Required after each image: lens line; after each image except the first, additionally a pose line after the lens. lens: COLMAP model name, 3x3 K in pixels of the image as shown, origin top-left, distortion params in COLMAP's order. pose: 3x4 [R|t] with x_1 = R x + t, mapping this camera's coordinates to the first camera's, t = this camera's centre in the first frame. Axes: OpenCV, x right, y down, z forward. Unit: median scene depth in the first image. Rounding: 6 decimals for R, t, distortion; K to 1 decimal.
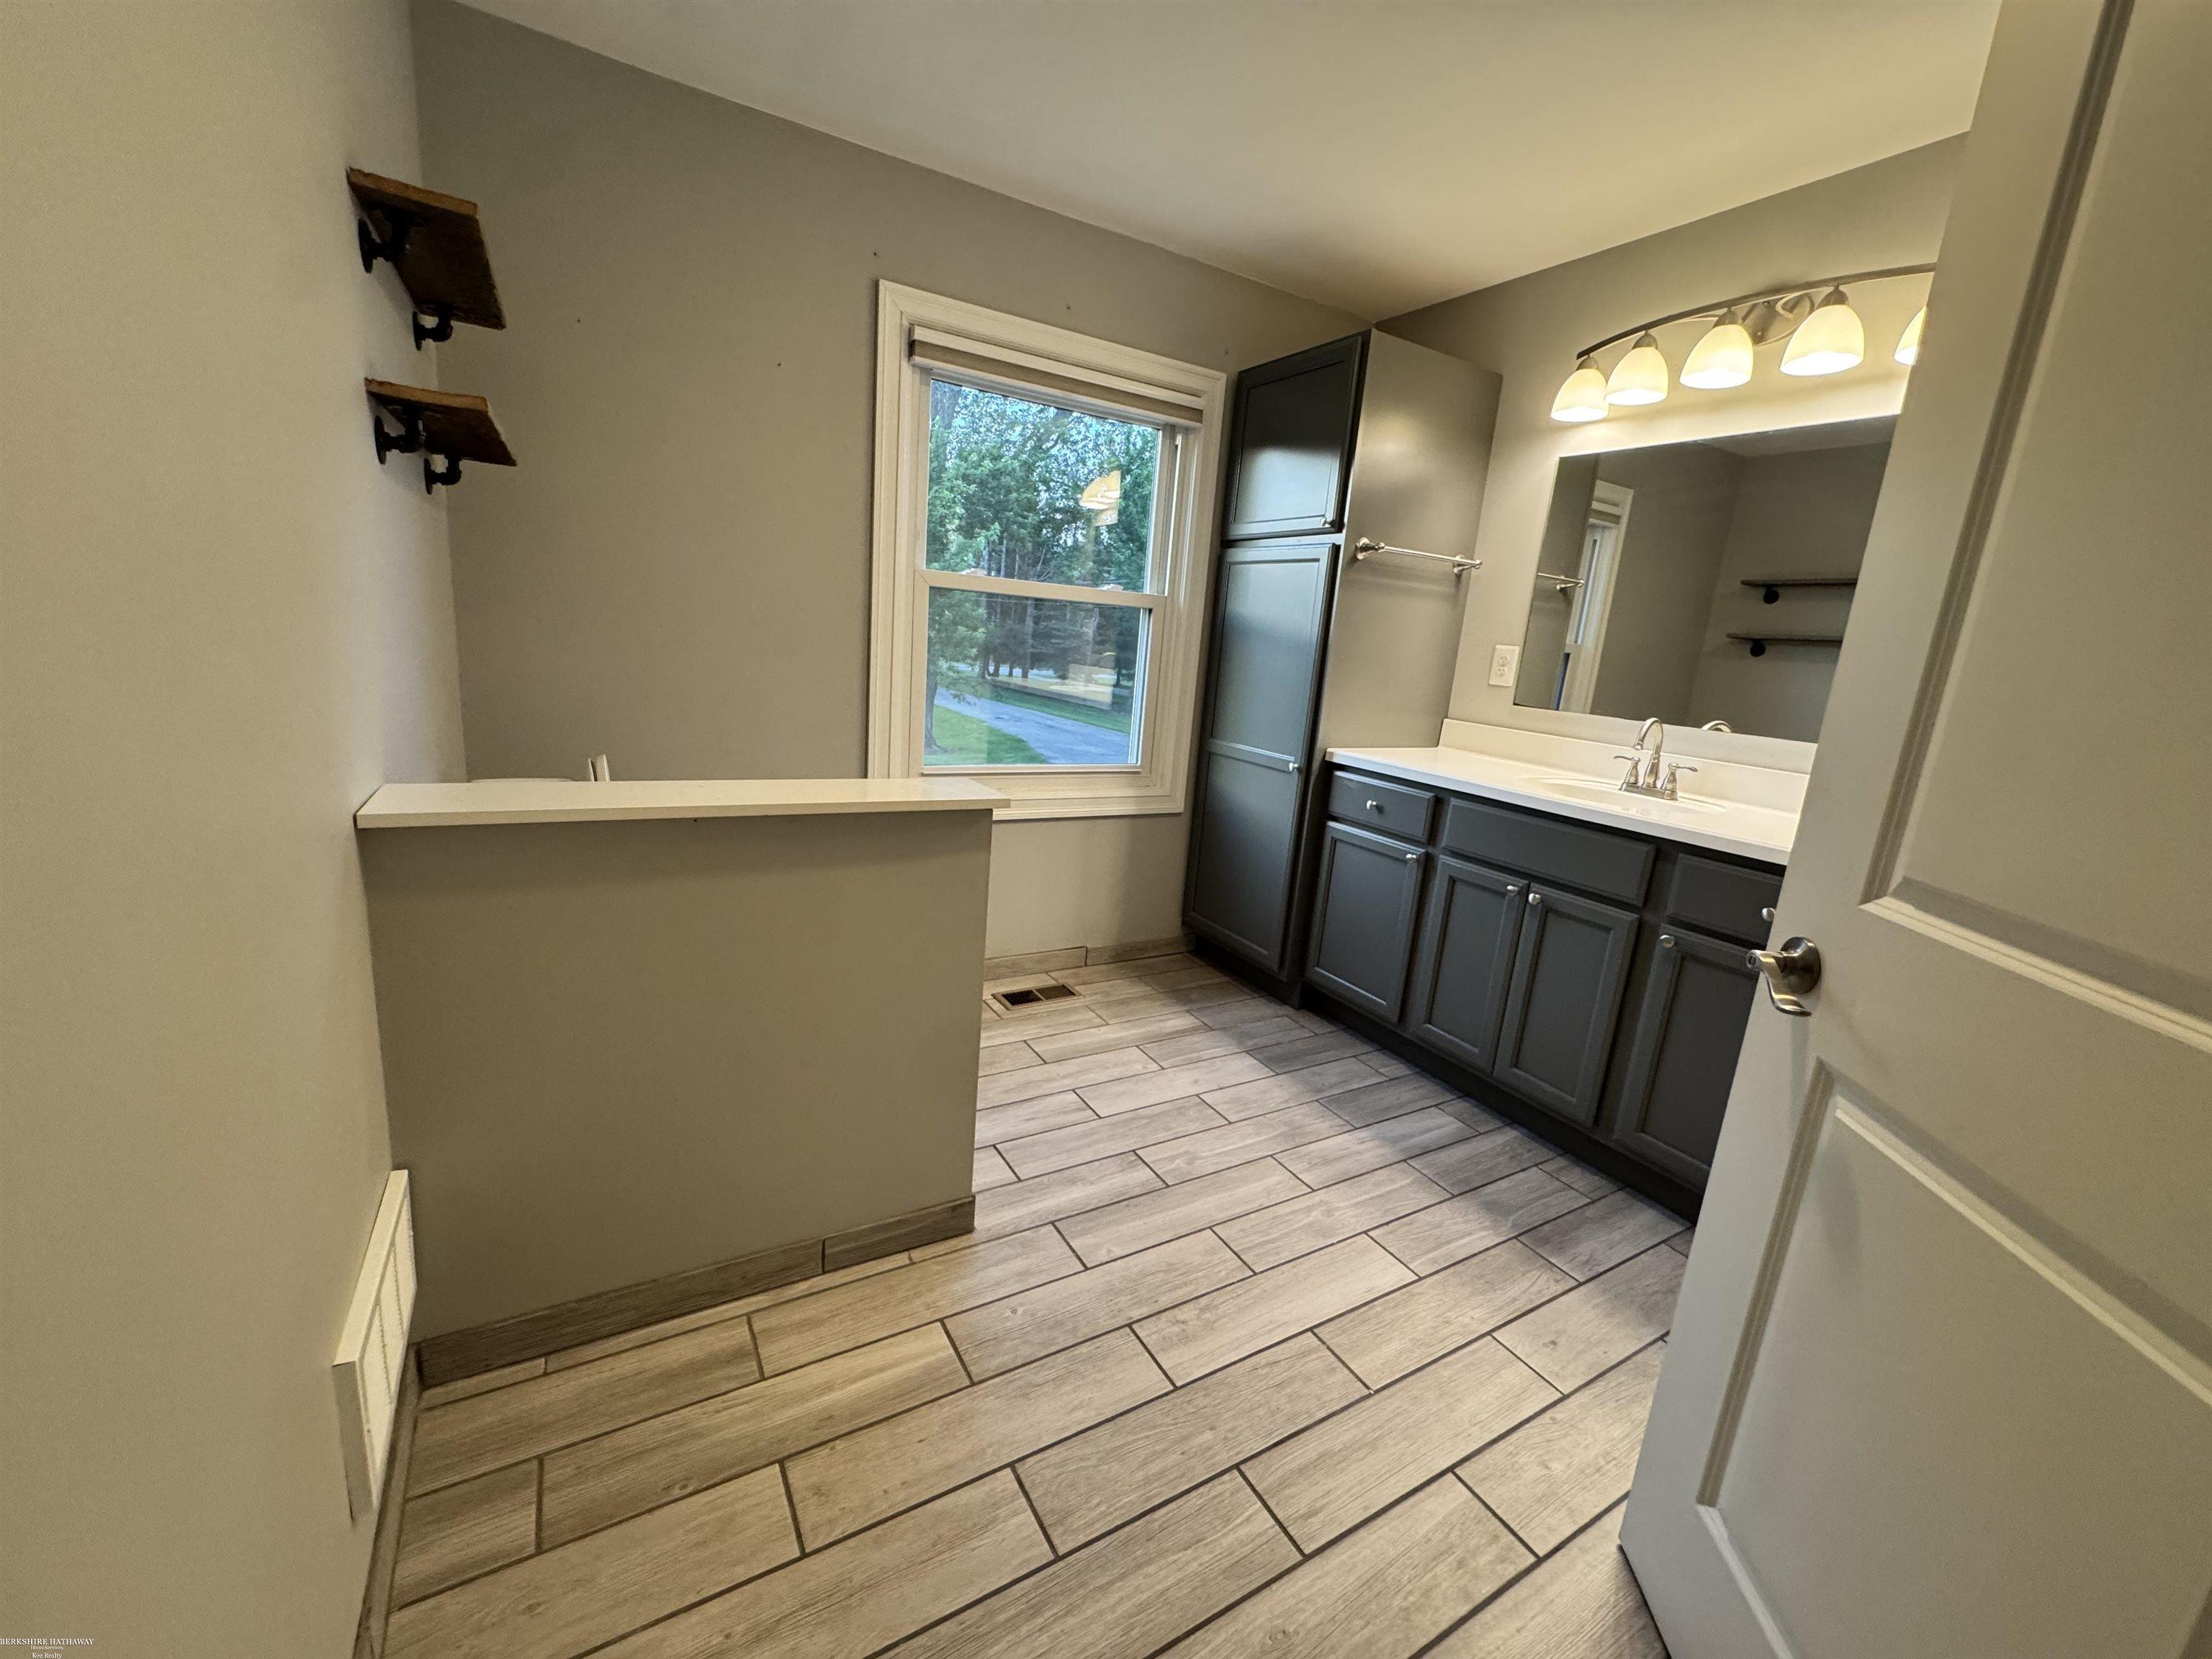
lens RADIAL K [[885.8, 0, 1110.1], [0, 885.8, 832.1], [0, 0, 1]] dist [-0.001807, -0.000042]
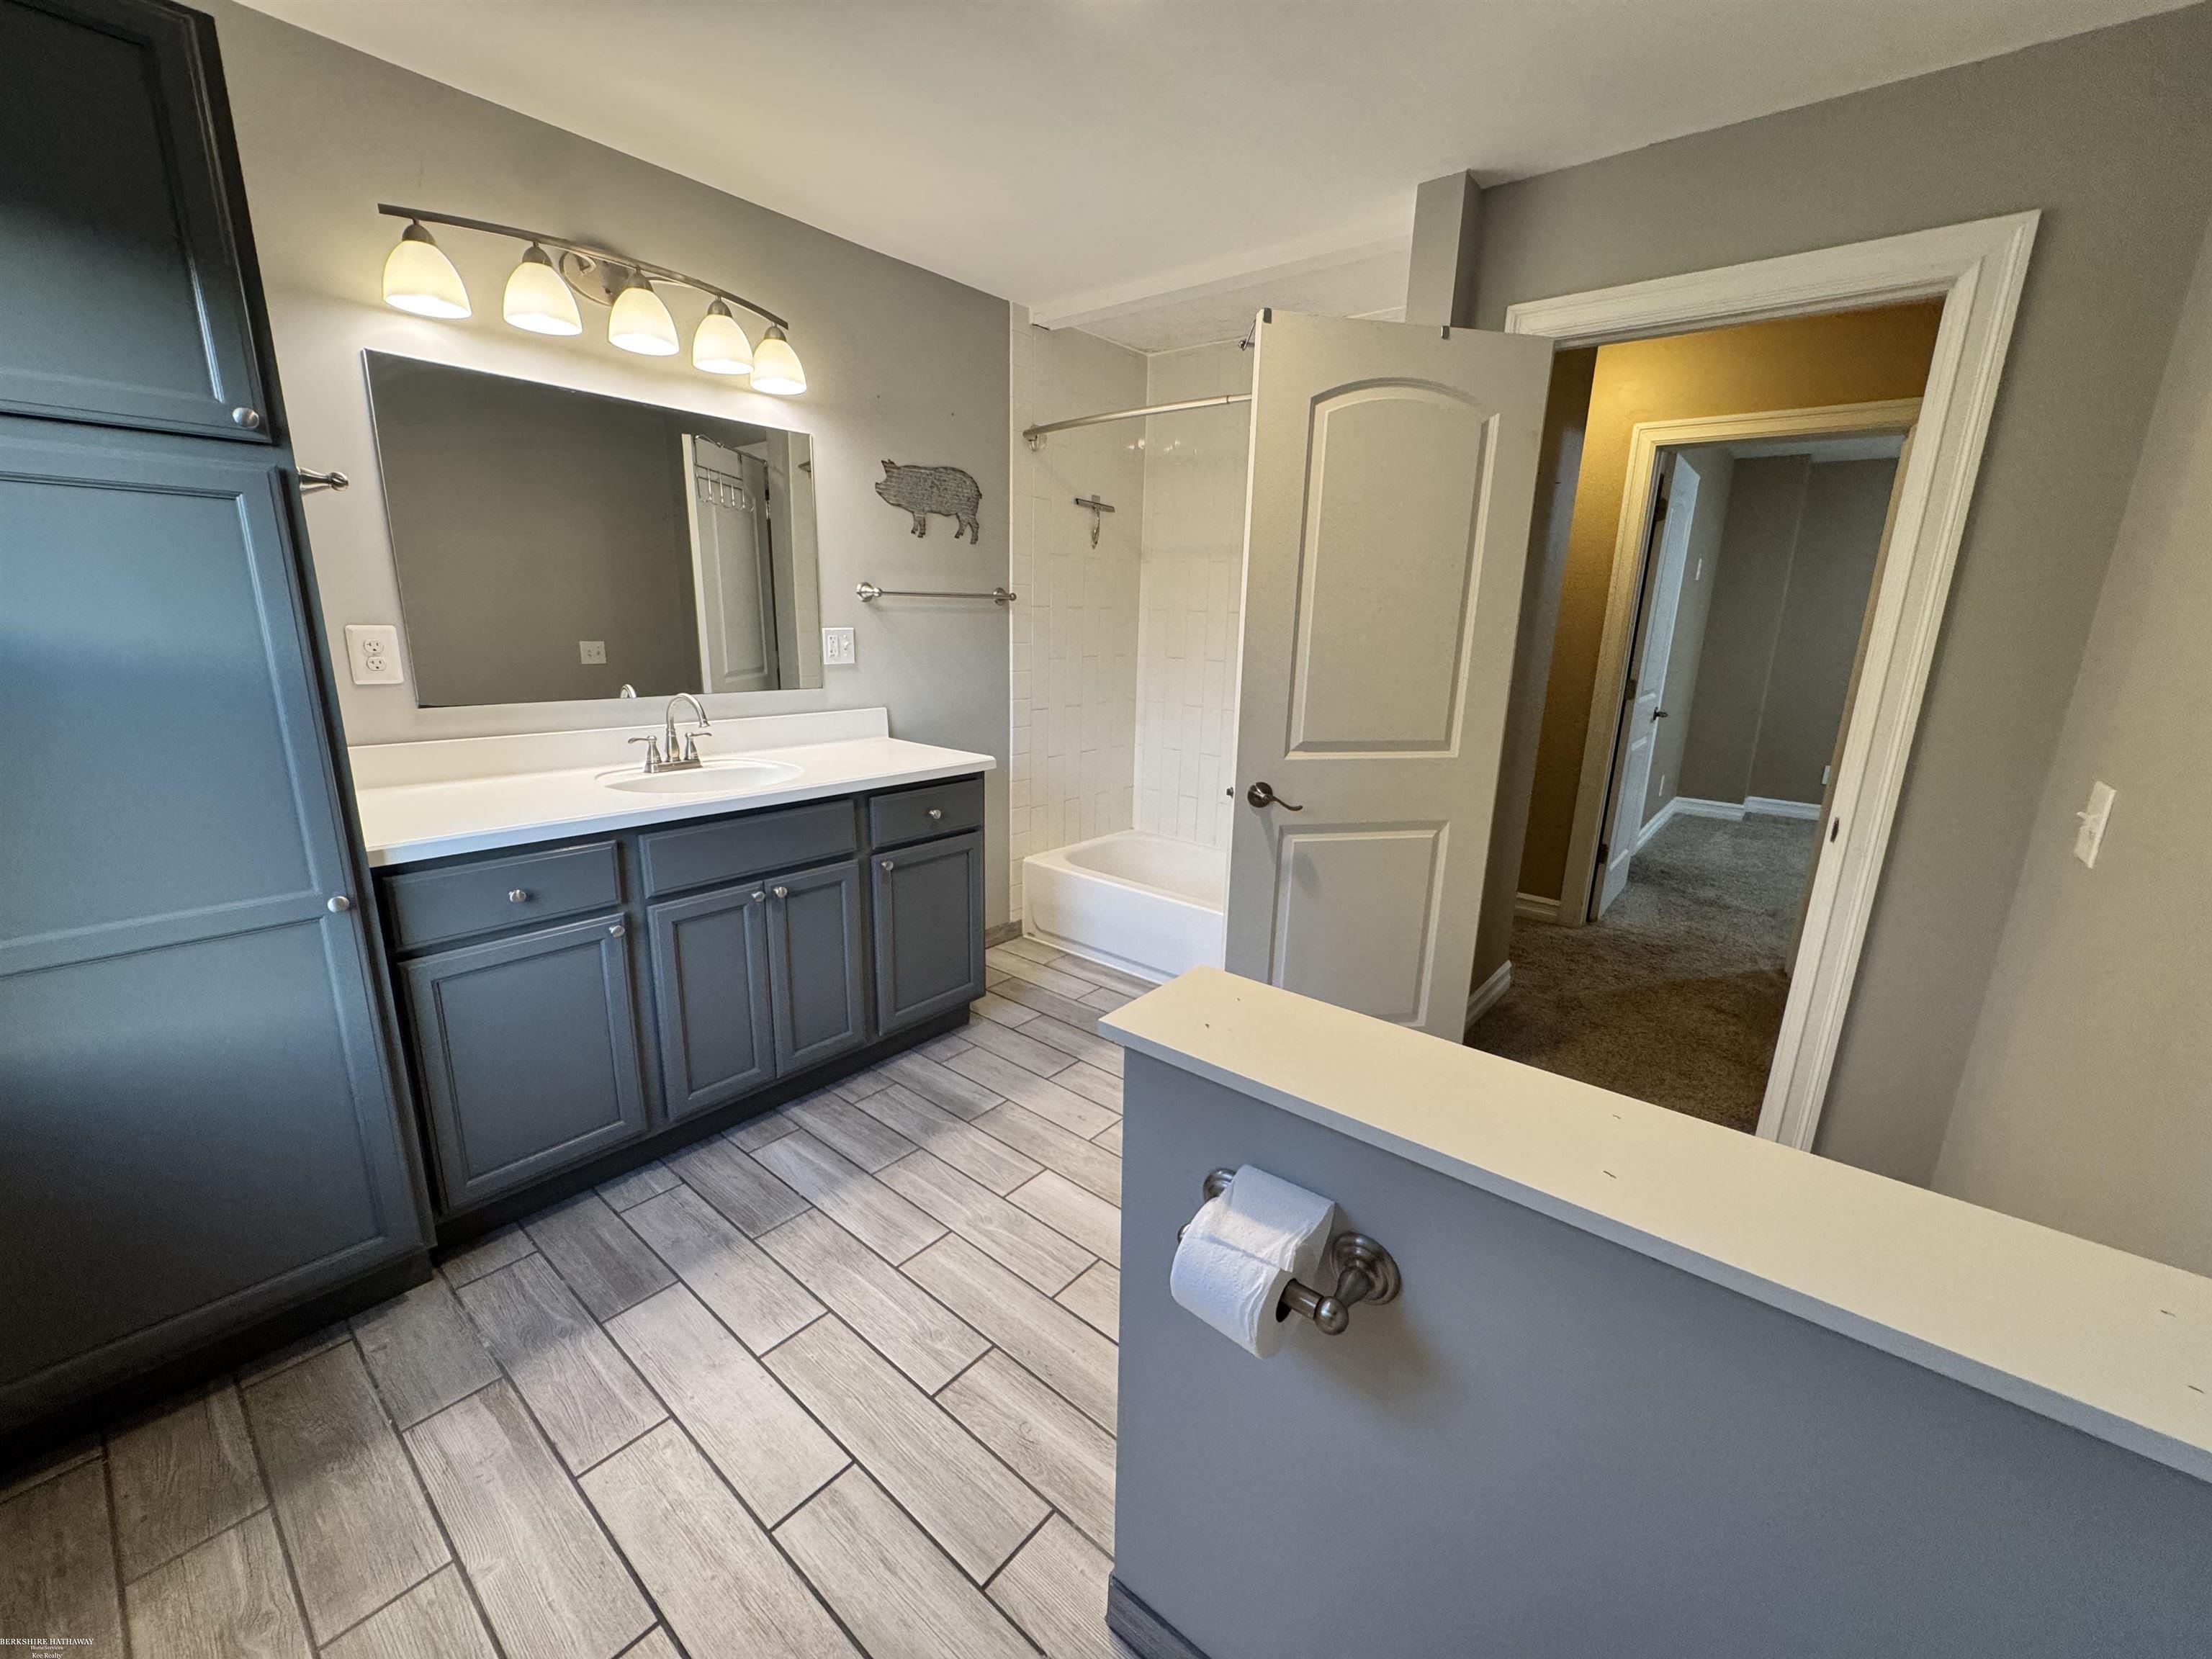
lens RADIAL K [[885.8, 0, 1107.9], [0, 885.8, 824.2], [0, 0, 1]] dist [-0.001807, -0.000042]
pose [[-0.337402, -0.311634, 0.888282, -0.466053], [0.149874, 0.913796, 0.377512, -0.290687], [-0.929353, 0.260504, -0.261610, 0.828585]]
